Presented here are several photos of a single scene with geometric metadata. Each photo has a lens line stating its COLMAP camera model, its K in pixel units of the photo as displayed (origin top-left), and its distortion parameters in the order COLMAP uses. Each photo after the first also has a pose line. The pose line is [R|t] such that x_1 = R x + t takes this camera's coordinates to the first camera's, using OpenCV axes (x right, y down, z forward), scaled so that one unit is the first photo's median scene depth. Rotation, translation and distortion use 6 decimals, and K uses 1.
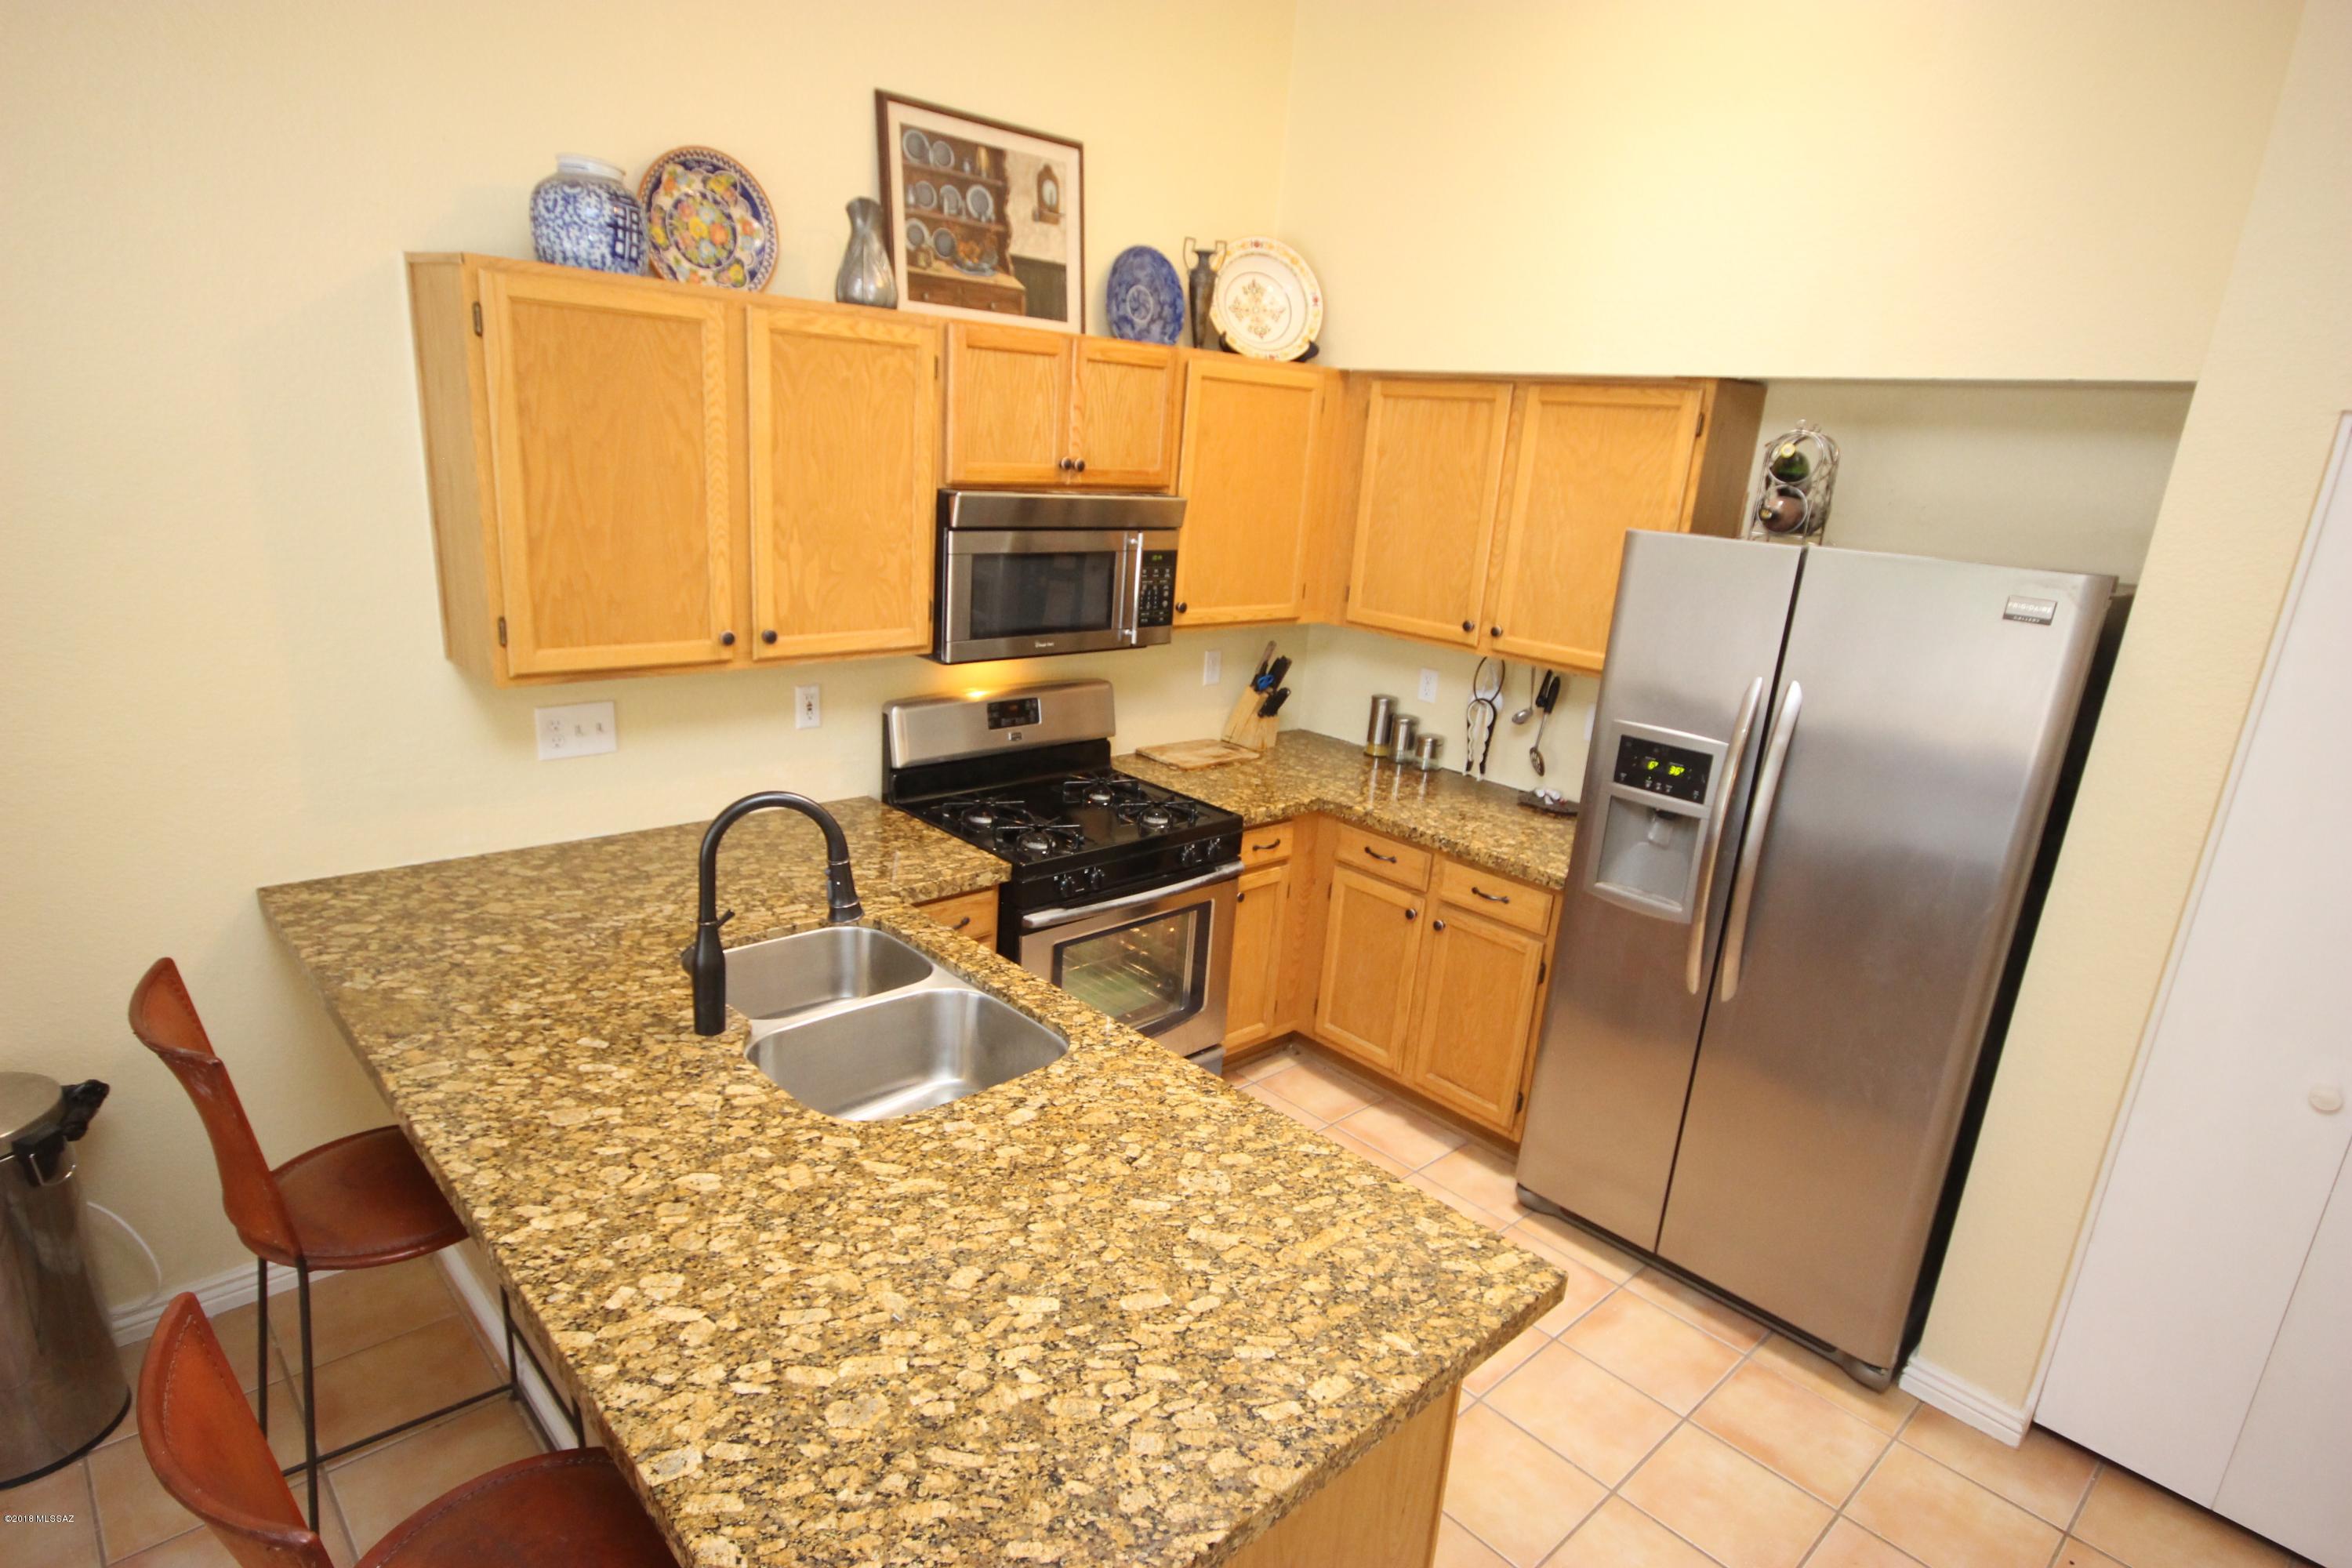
lens RADIAL K [[1266.6, 0, 1168.8], [0, 1266.6, 812.5], [0, 0, 1]] dist [0.010698, 0.000470]
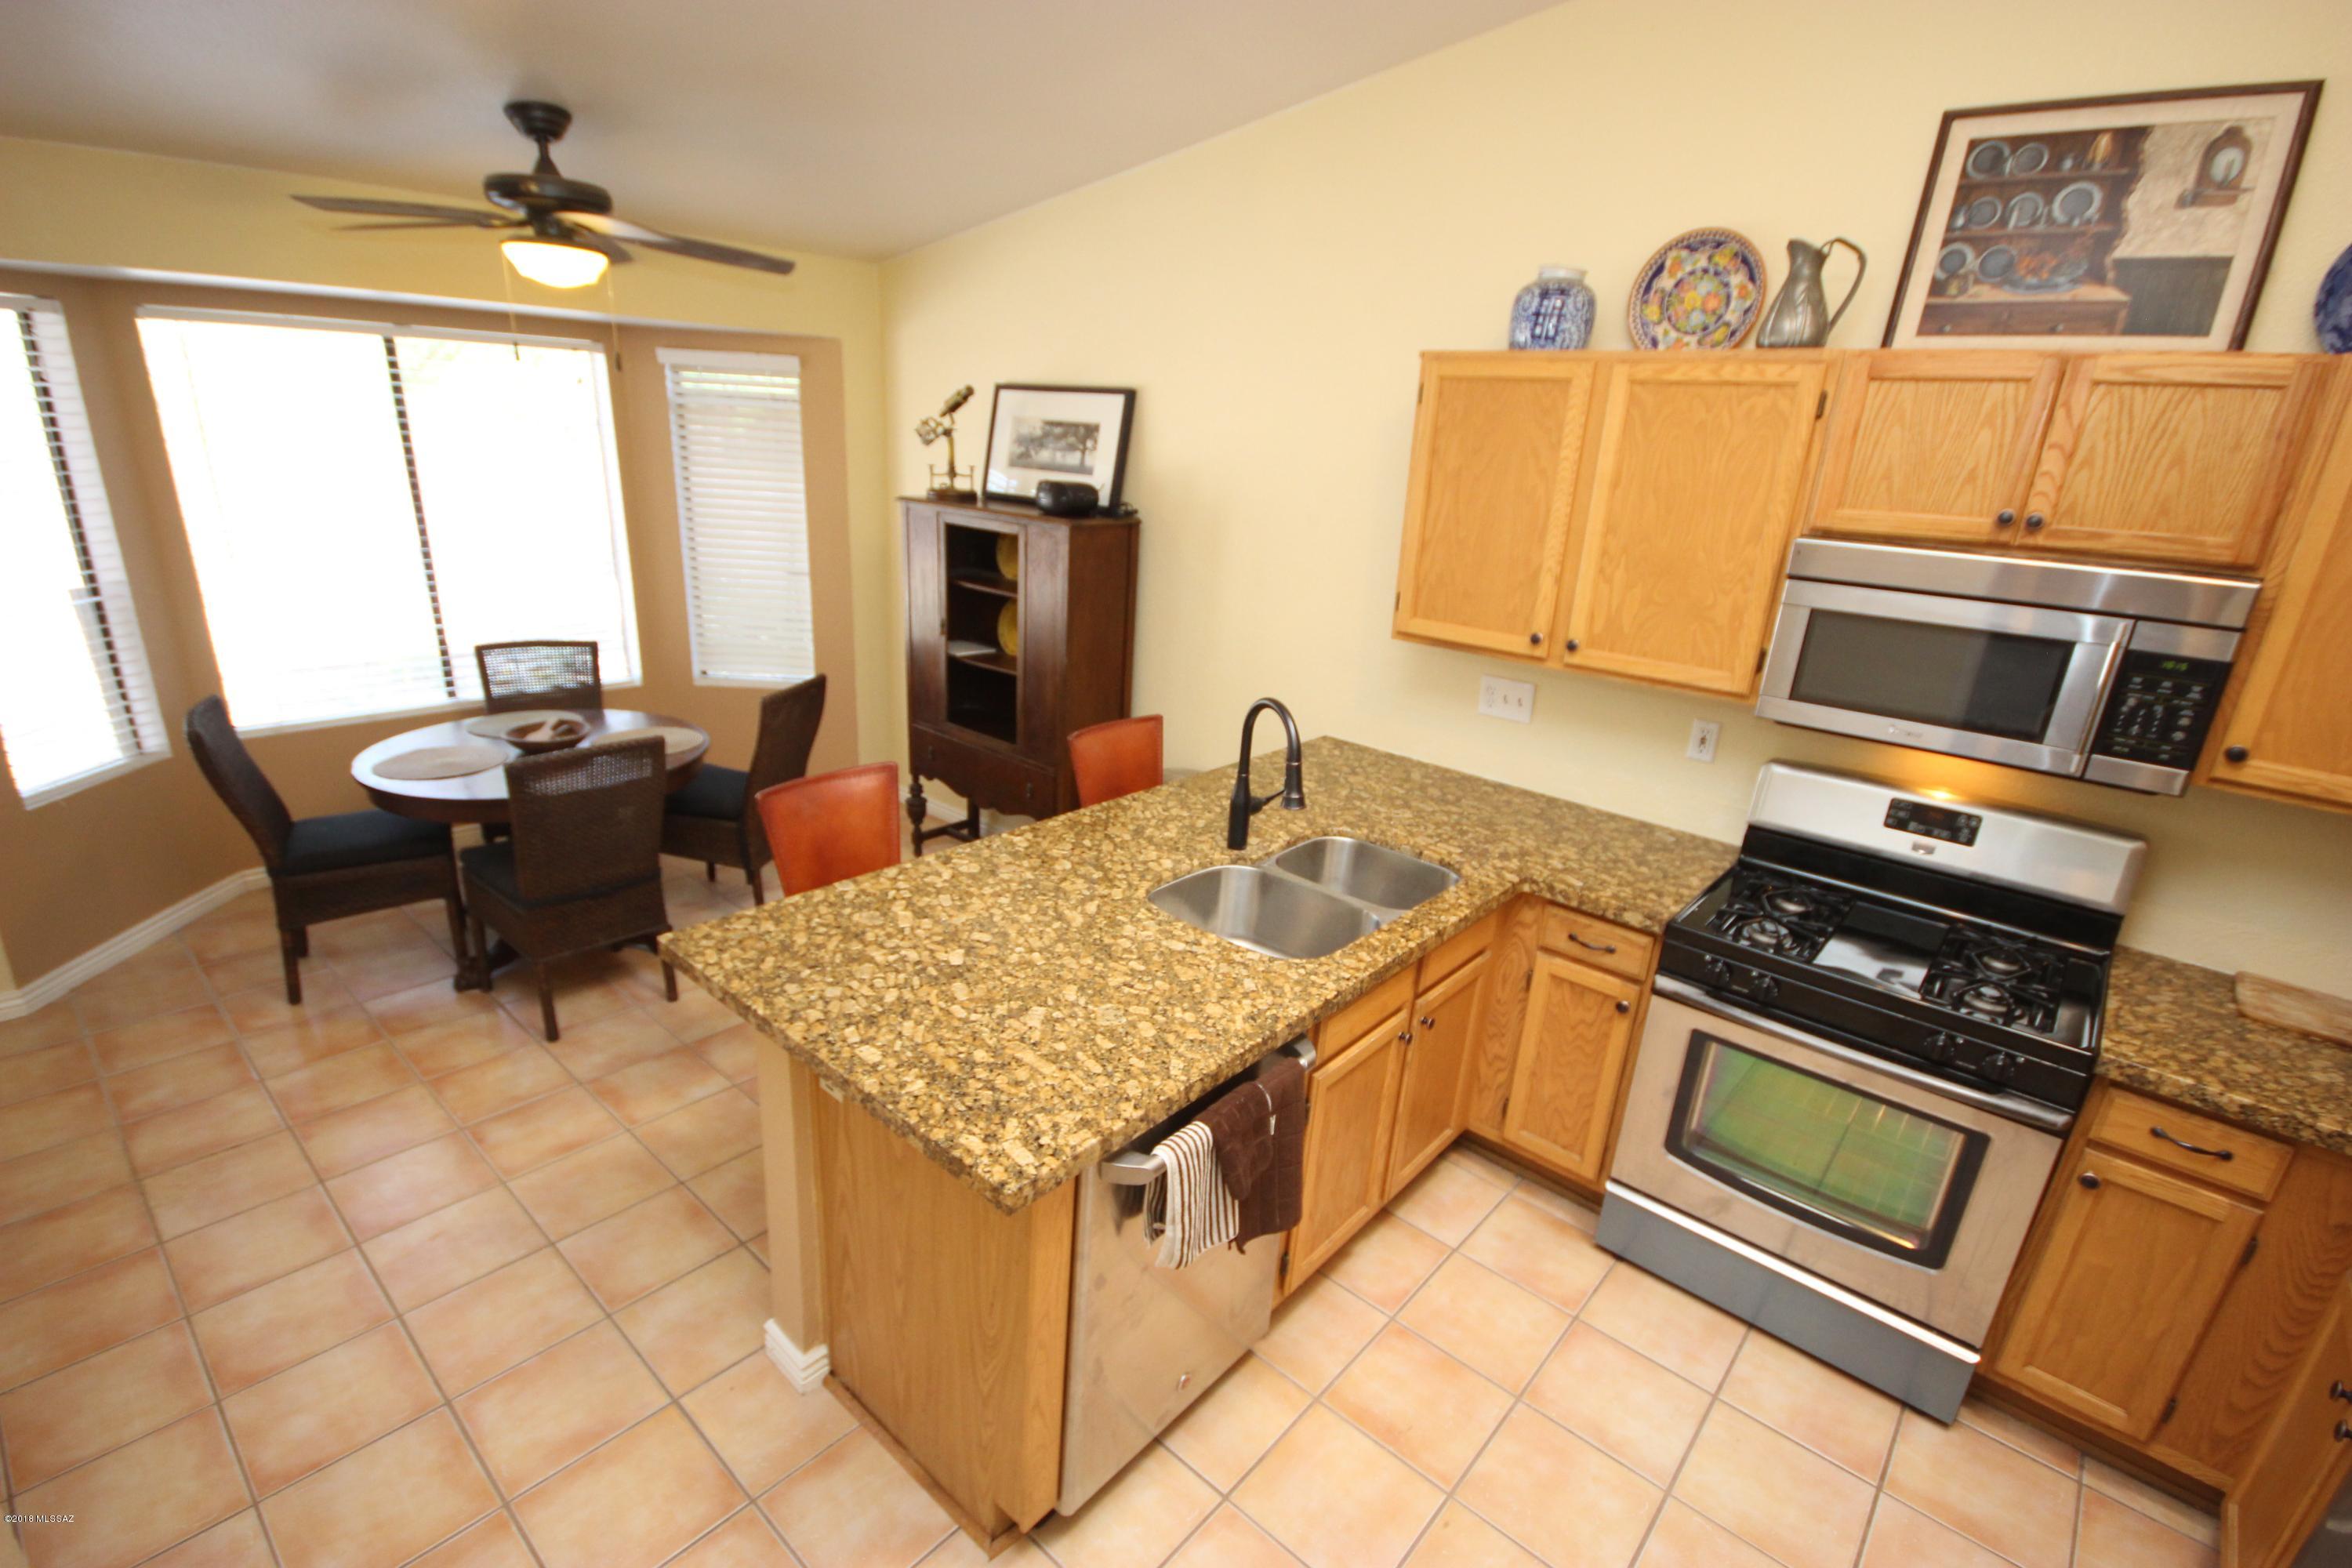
lens RADIAL K [[1084.1, 0, 1168.1], [0, 1084.1, 811.0], [0, 0, 1]] dist [0.015914, -0.014940]
pose [[0.097114, 0.274456, -0.956683, 0.626498], [-0.331259, 0.915337, 0.228968, -0.100874], [0.938529, 0.294674, 0.179808, 0.493582]]
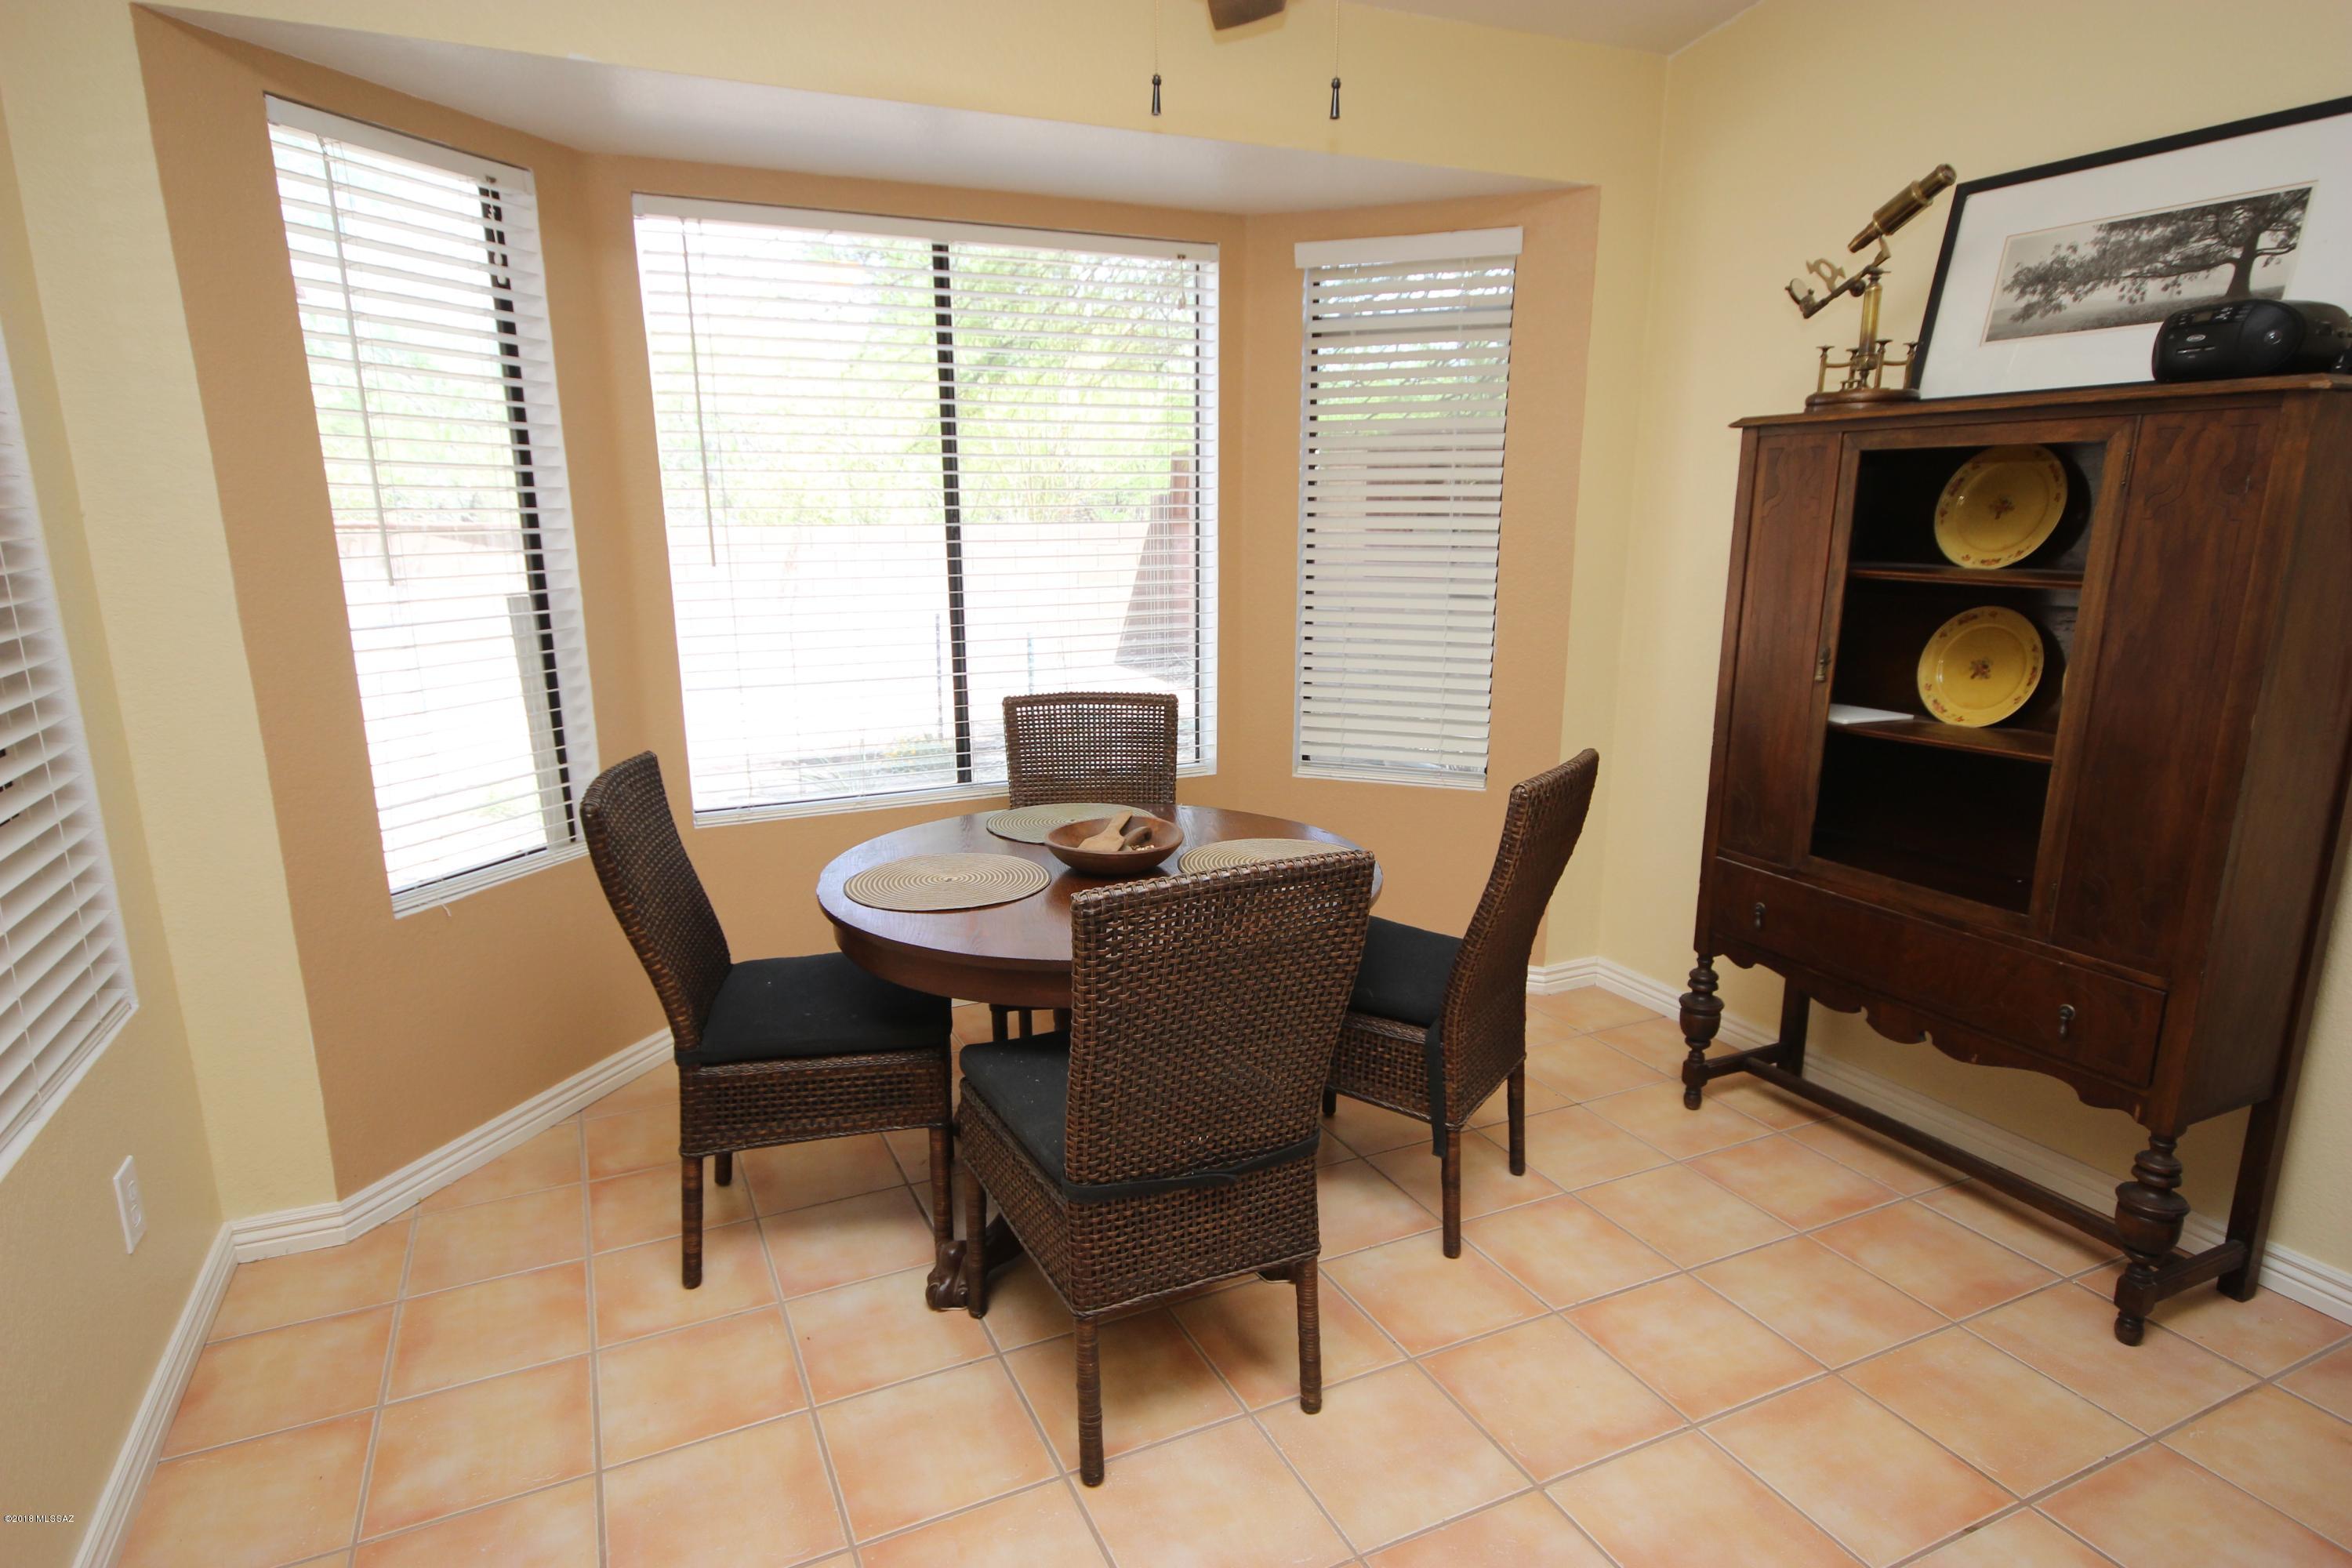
lens RADIAL K [[1266.6, 0, 1160.7], [0, 1266.6, 815.0], [0, 0, 1]] dist [0.010698, 0.000470]
pose [[-0.310598, 0.162494, -0.936549, 0.059334], [-0.290082, 0.922074, 0.256186, 0.118655], [0.905197, 0.351247, -0.239258, 0.227310]]
